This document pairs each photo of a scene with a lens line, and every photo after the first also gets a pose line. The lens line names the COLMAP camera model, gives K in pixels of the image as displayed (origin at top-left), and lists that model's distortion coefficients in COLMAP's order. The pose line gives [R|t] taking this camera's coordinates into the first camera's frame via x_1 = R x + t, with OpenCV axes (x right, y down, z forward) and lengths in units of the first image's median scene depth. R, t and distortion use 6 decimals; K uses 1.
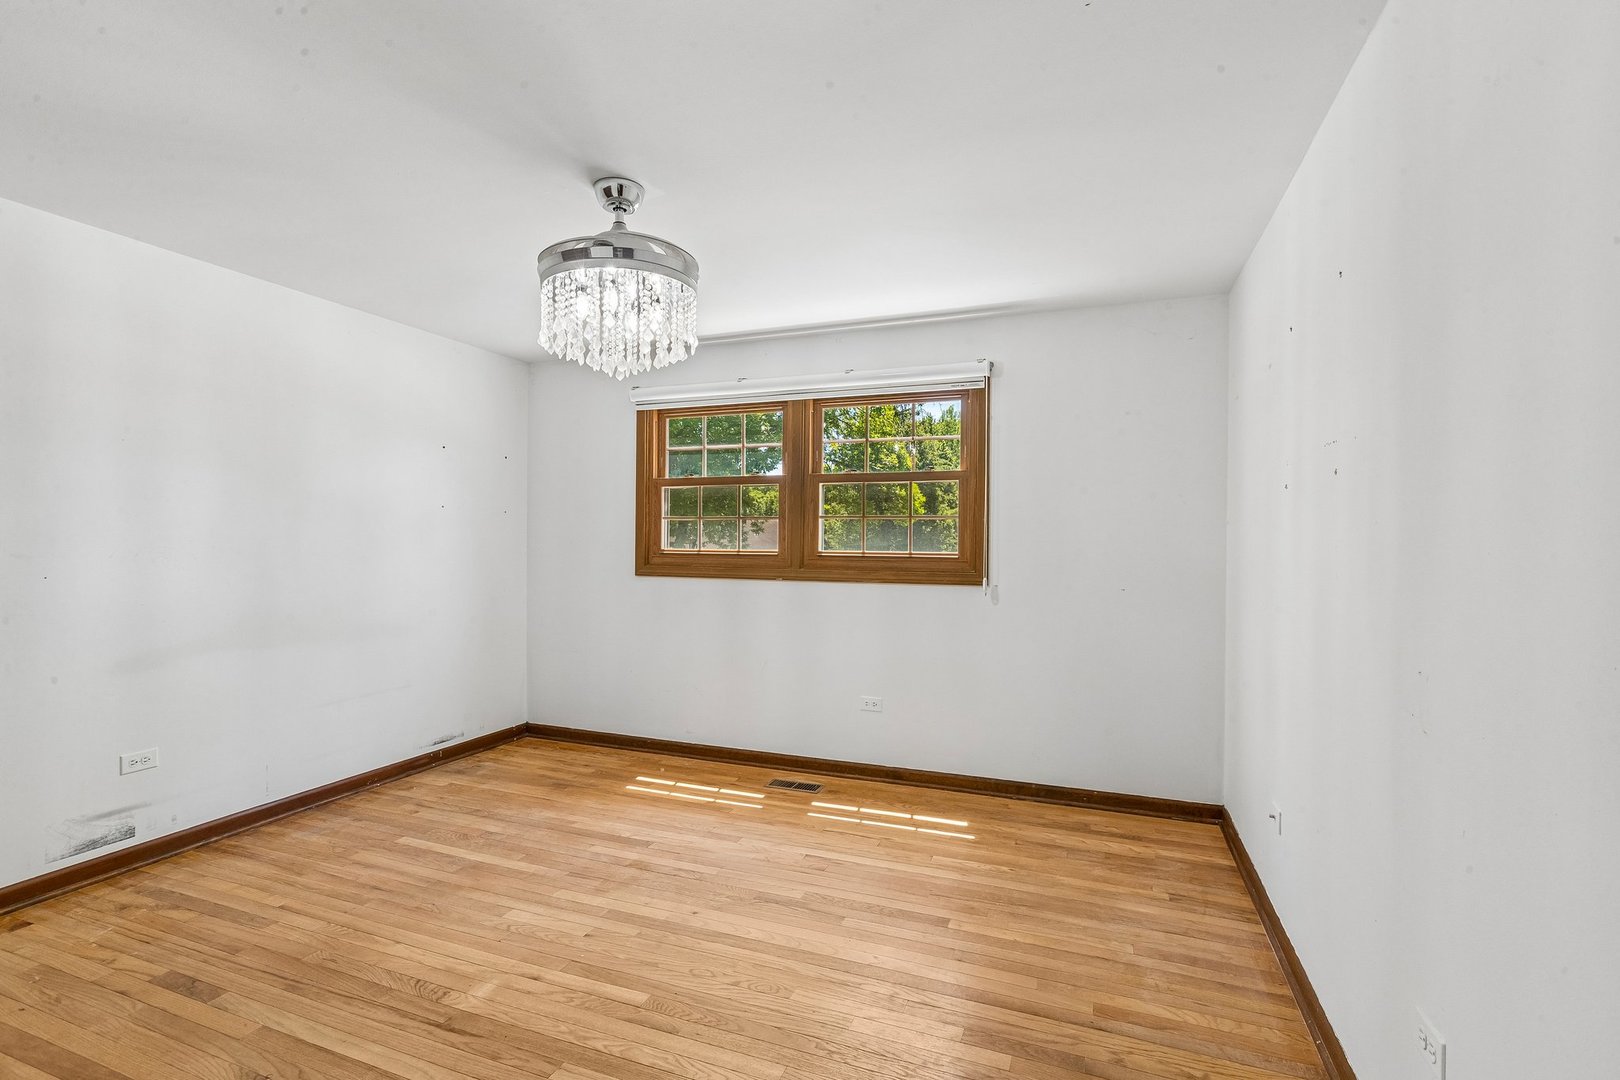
lens RADIAL K [[735.8, 0, 807.7], [0, 735.8, 532.9], [0, 0, 1]] dist [0.005336, 0.000657]
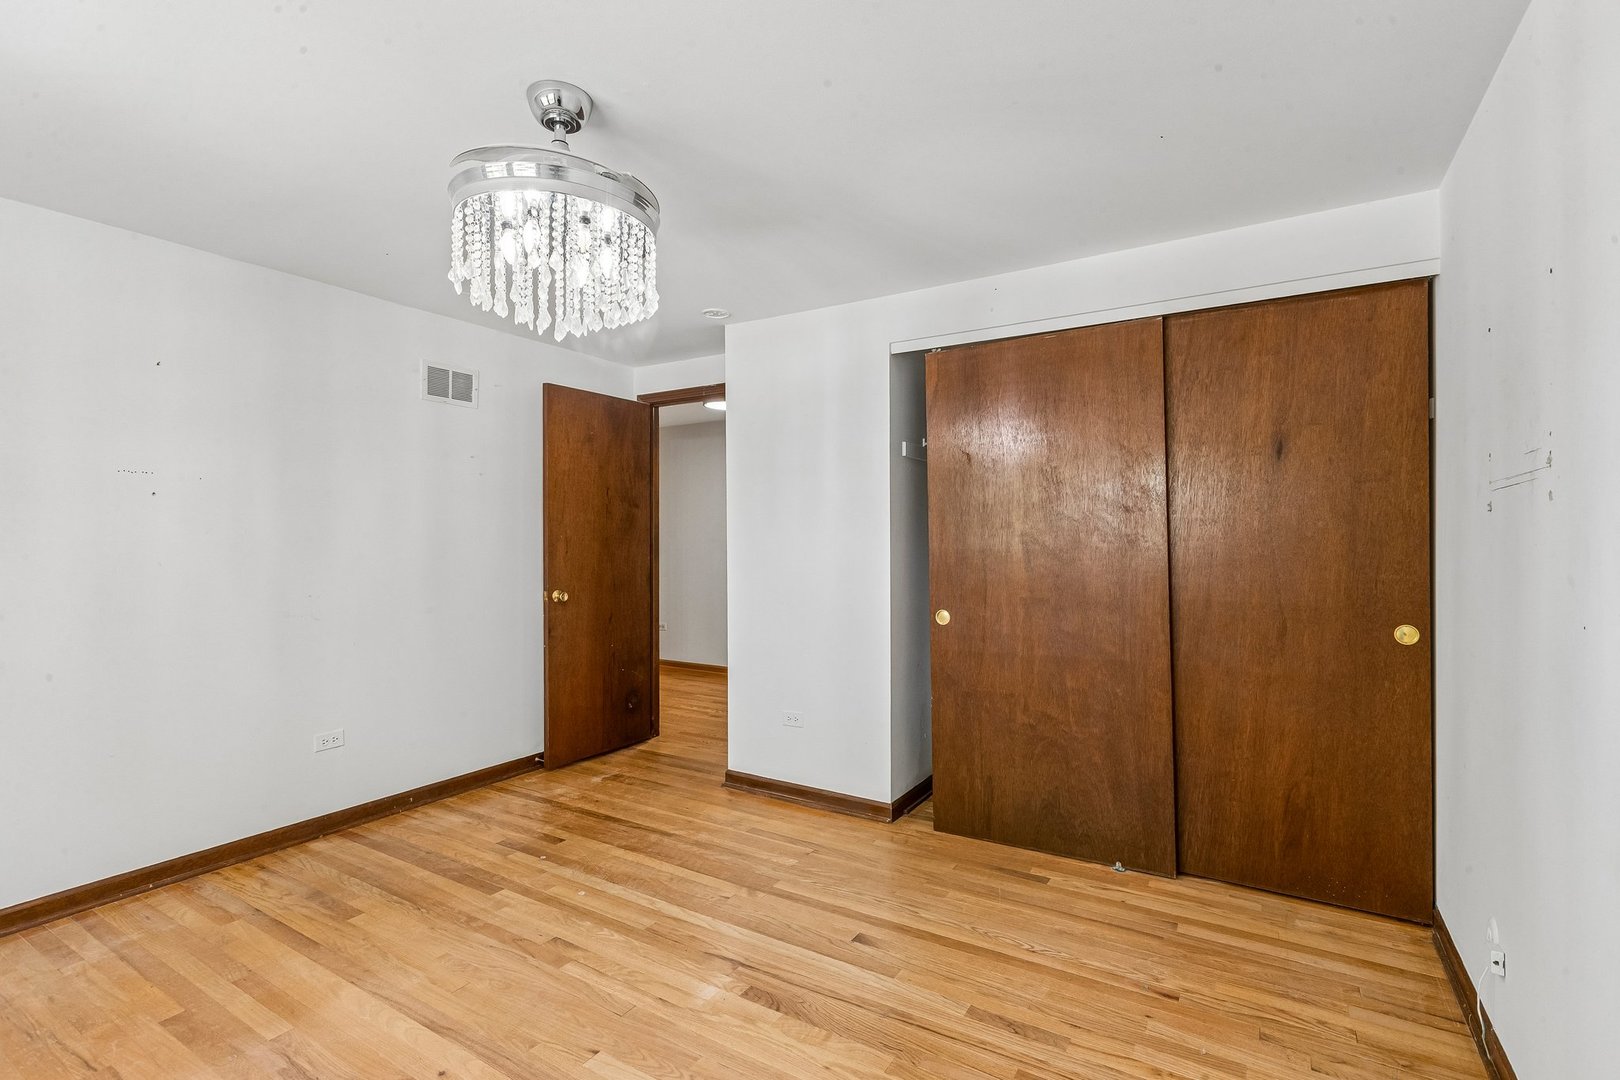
lens RADIAL K [[735.8, 0, 807.7], [0, 735.8, 532.9], [0, 0, 1]] dist [0.005336, 0.000657]
pose [[-0.983279, -0.002348, 0.182089, -0.660754], [-0.003669, 0.999969, -0.006916, 0.002148], [-0.182067, -0.007468, -0.983258, 1.729563]]
